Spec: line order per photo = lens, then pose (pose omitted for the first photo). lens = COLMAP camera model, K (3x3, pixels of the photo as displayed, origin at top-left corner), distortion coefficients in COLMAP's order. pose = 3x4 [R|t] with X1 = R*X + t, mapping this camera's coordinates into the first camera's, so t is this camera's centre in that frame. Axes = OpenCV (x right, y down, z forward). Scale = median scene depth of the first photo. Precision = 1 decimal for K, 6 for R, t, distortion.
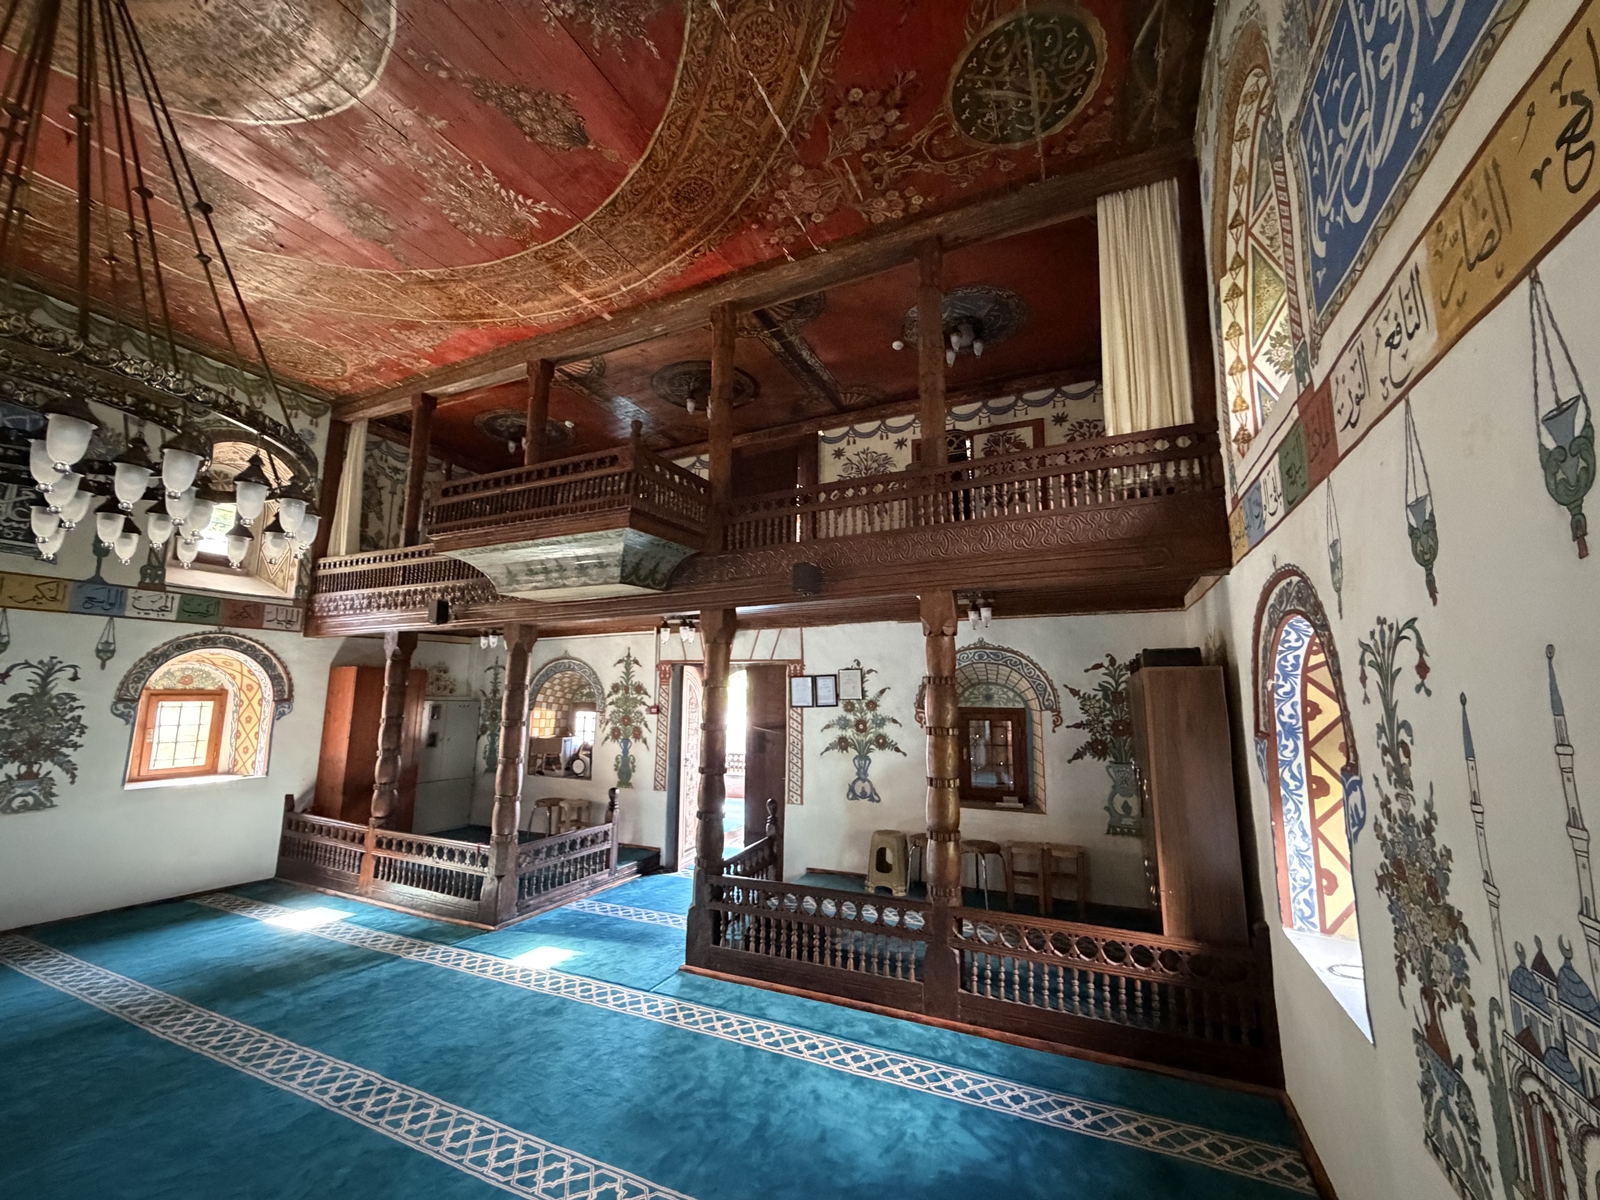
lens RADIAL K [[639.4, 0, 802.1], [0, 639.4, 601.6], [0, 0, 1]] dist [-0.000376, 0.000226]
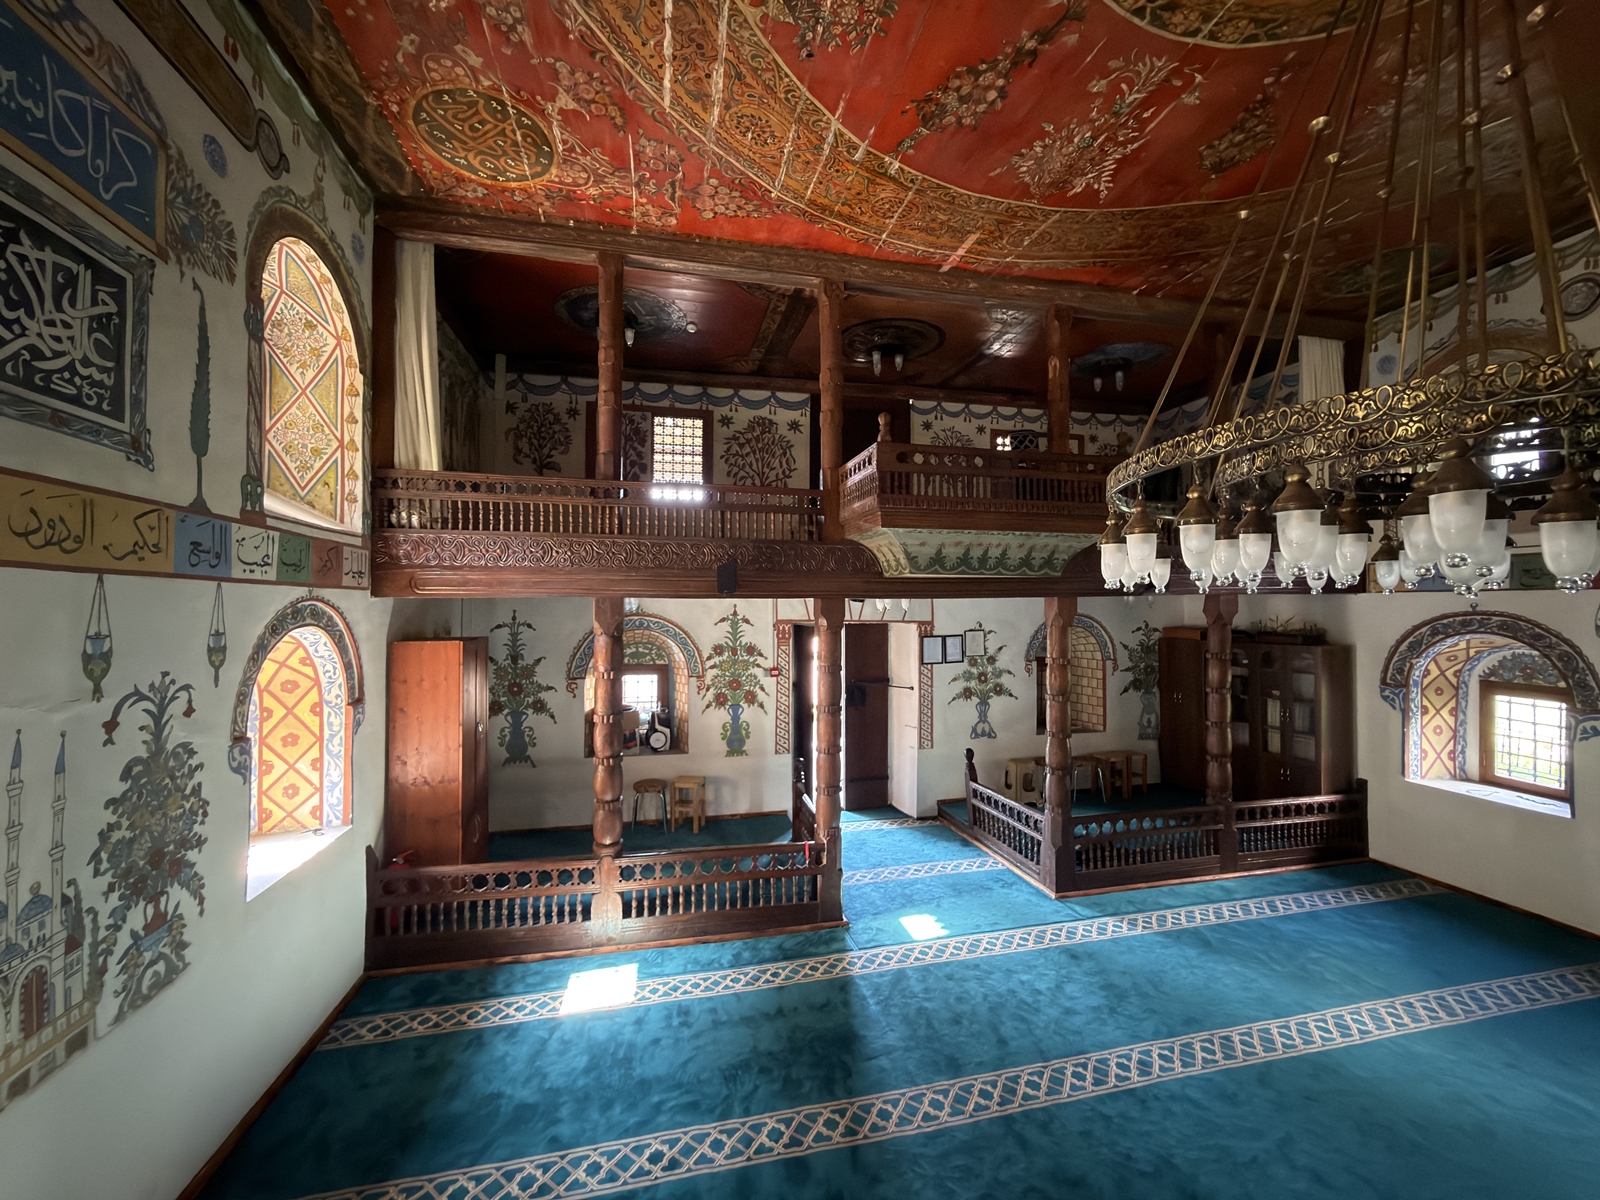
lens RADIAL K [[639.4, 0, 798.3], [0, 639.4, 600.5], [0, 0, 1]] dist [-0.000376, 0.000226]
pose [[0.790379, 0.001510, 0.612617, -0.915918], [-0.086930, 0.990155, 0.109713, -0.048485], [-0.606420, -0.139970, 0.782728, 0.300591]]
